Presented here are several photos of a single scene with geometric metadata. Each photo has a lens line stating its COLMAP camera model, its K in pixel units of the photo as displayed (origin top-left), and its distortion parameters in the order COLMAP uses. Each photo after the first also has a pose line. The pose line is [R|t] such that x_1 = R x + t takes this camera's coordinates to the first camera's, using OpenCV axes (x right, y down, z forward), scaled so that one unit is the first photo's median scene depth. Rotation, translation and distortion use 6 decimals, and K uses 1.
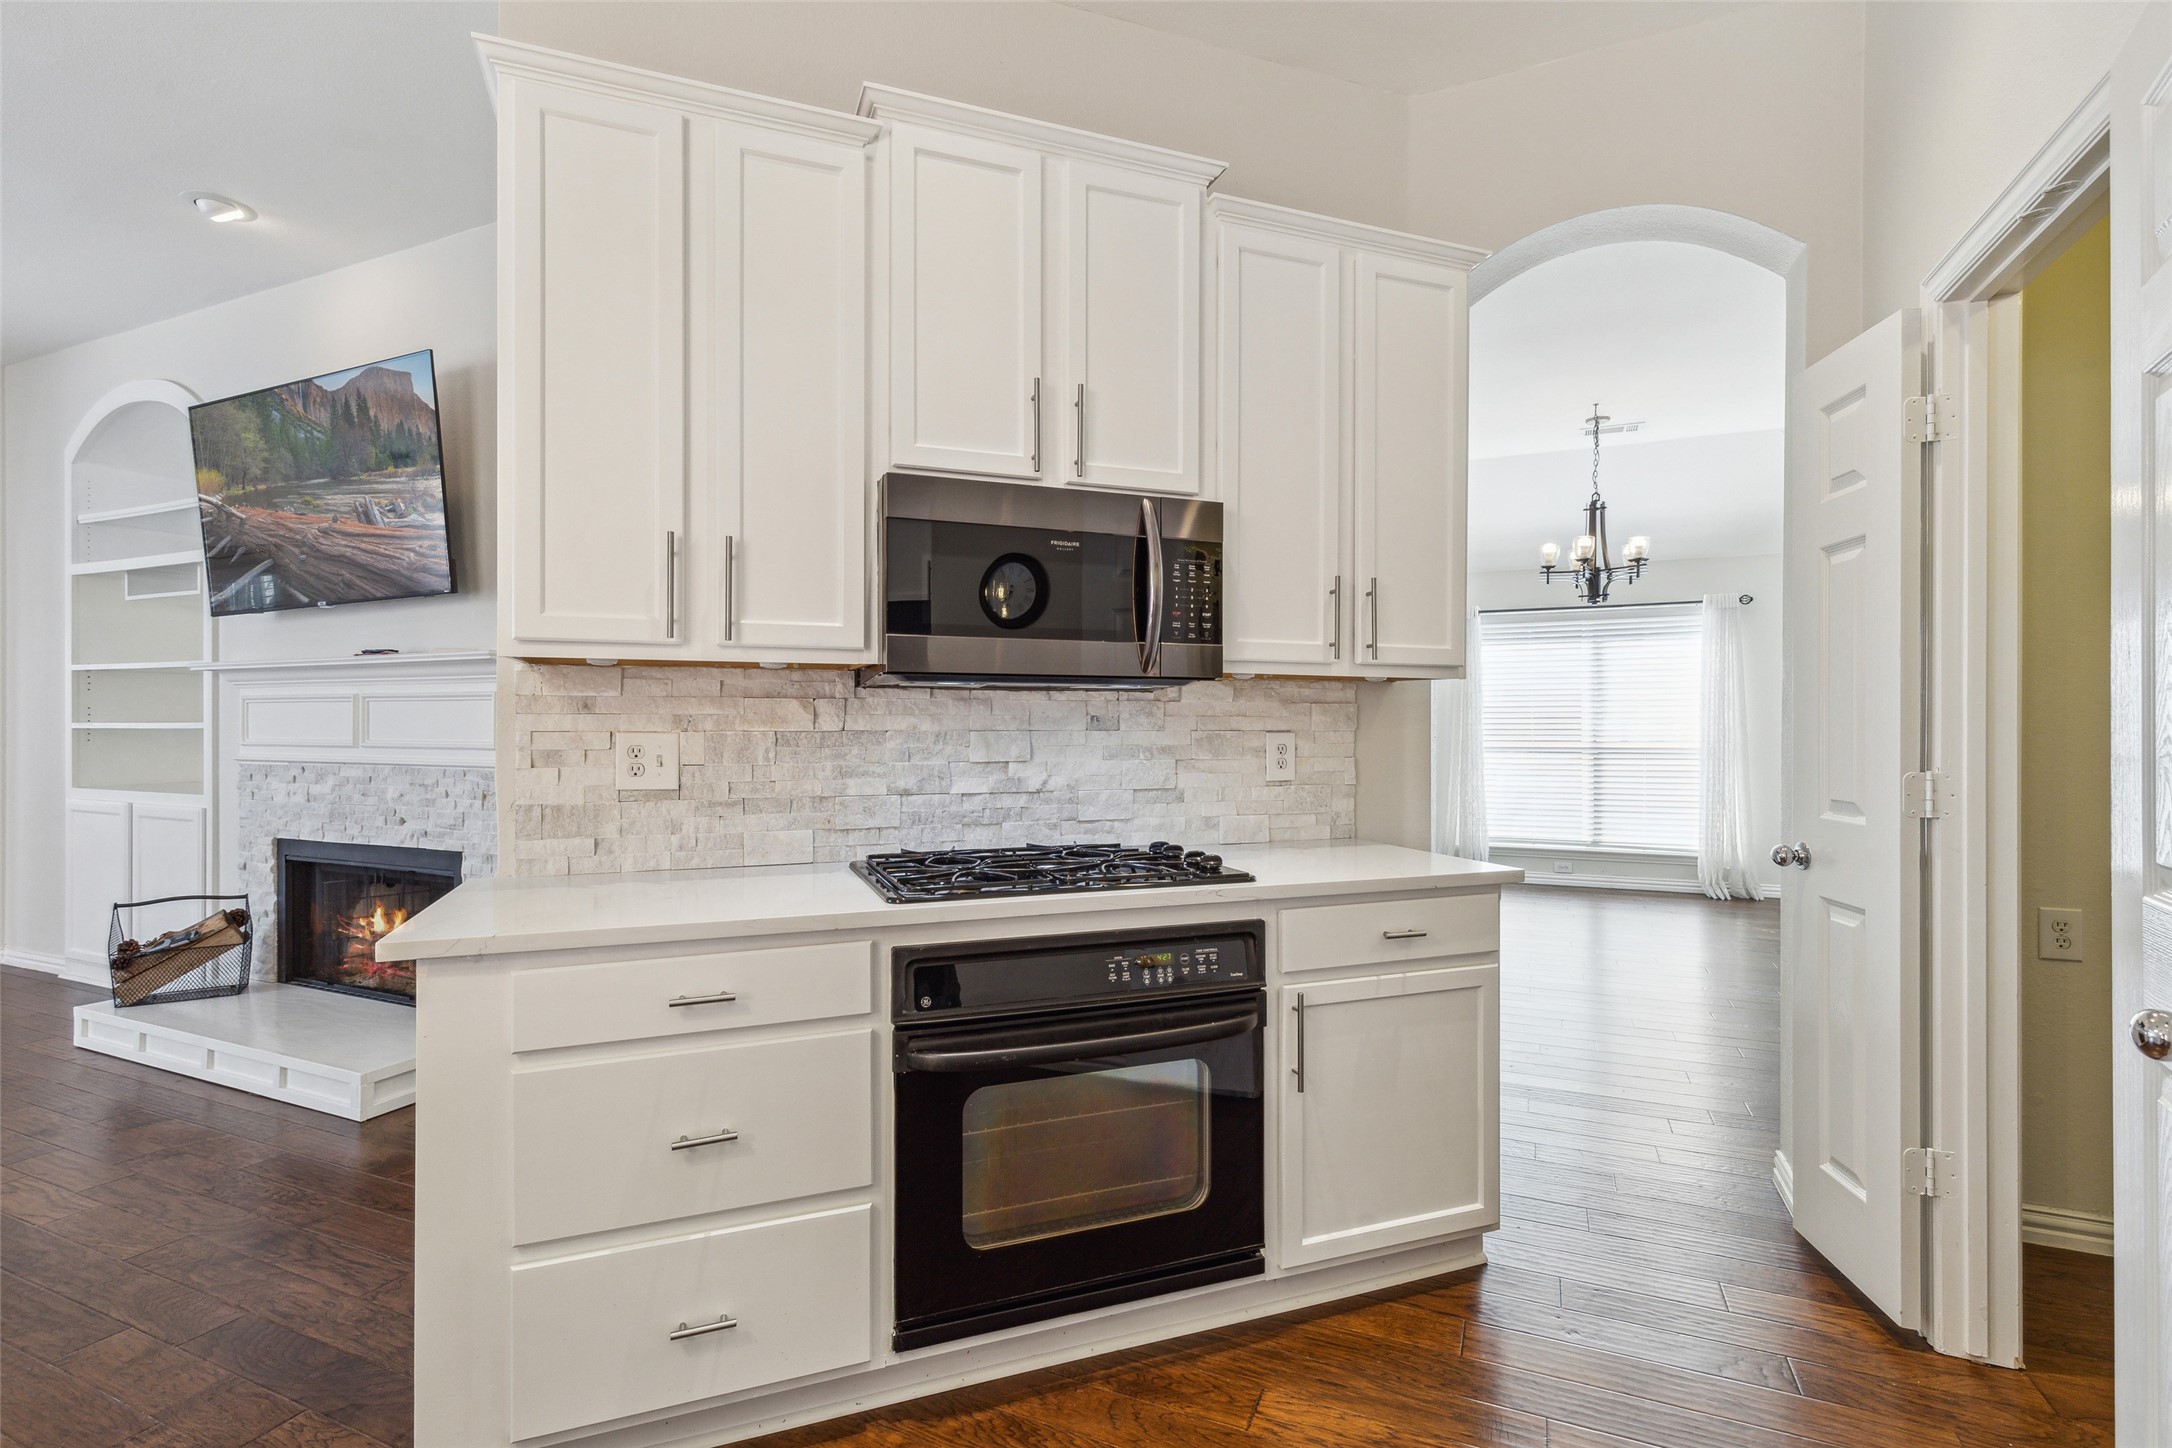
lens RADIAL K [[1013.1, 0, 1102.0], [0, 1013.1, 737.6], [0, 0, 1]] dist [0.010340, -0.001608]
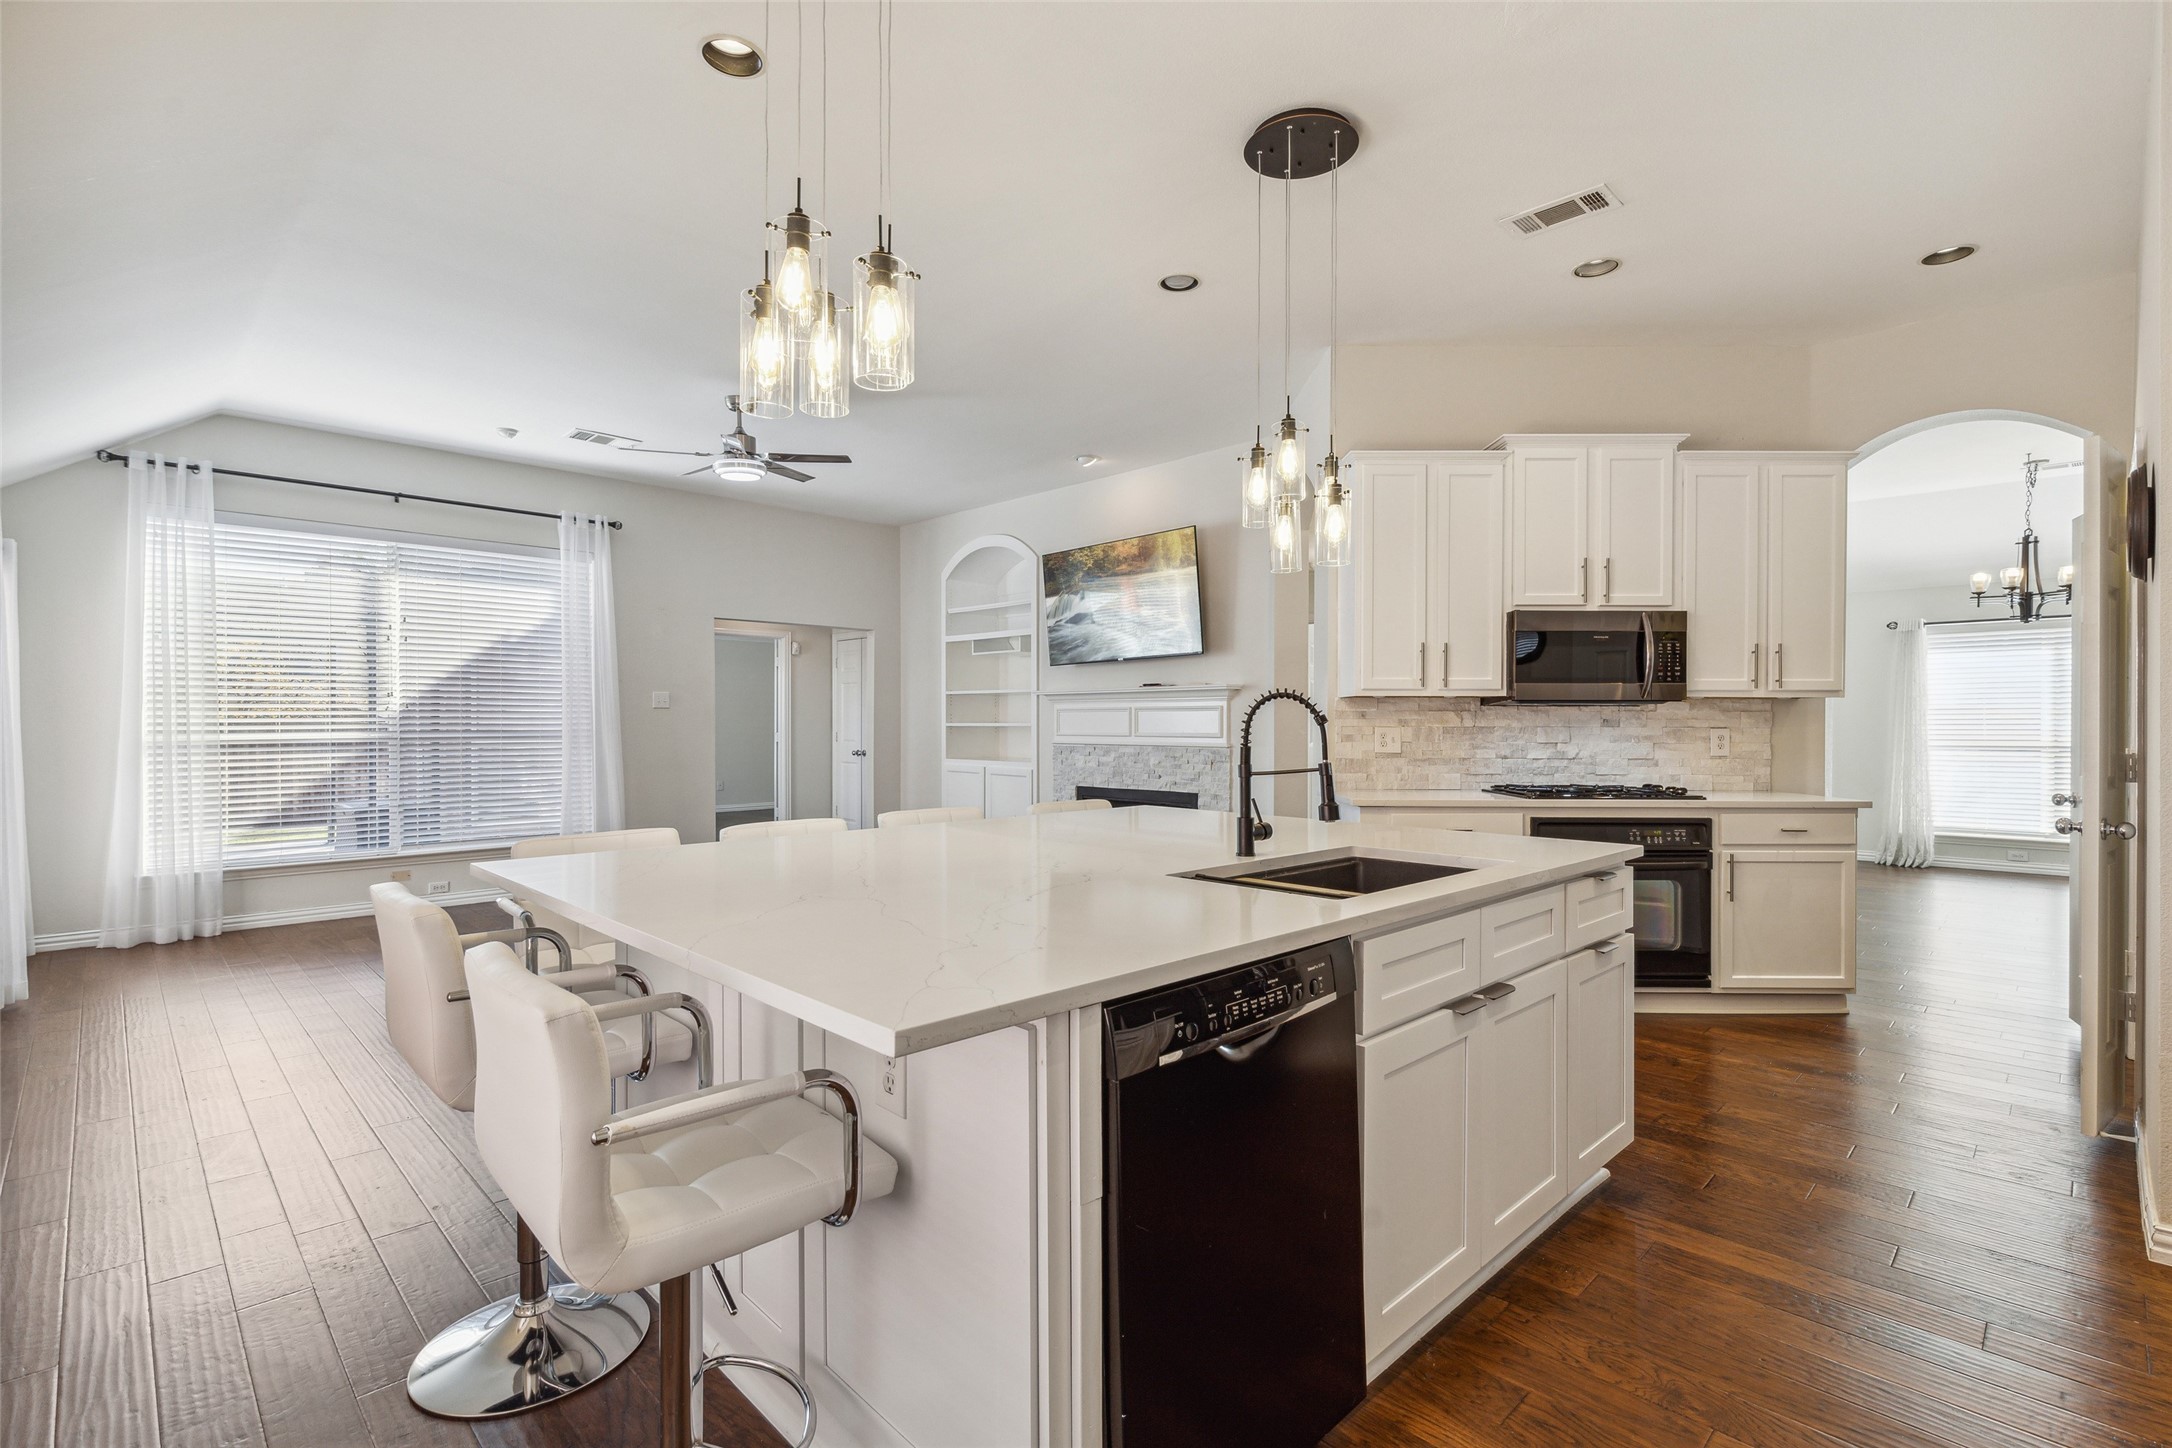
lens RADIAL K [[1013.1, 0, 1084.0], [0, 1013.1, 735.0], [0, 0, 1]] dist [0.010340, -0.001608]
pose [[0.929080, 0.004422, -0.369852, -0.197123], [-0.005629, 0.999982, -0.002183, 0.016572], [0.369836, 0.004110, 0.929088, -1.051101]]
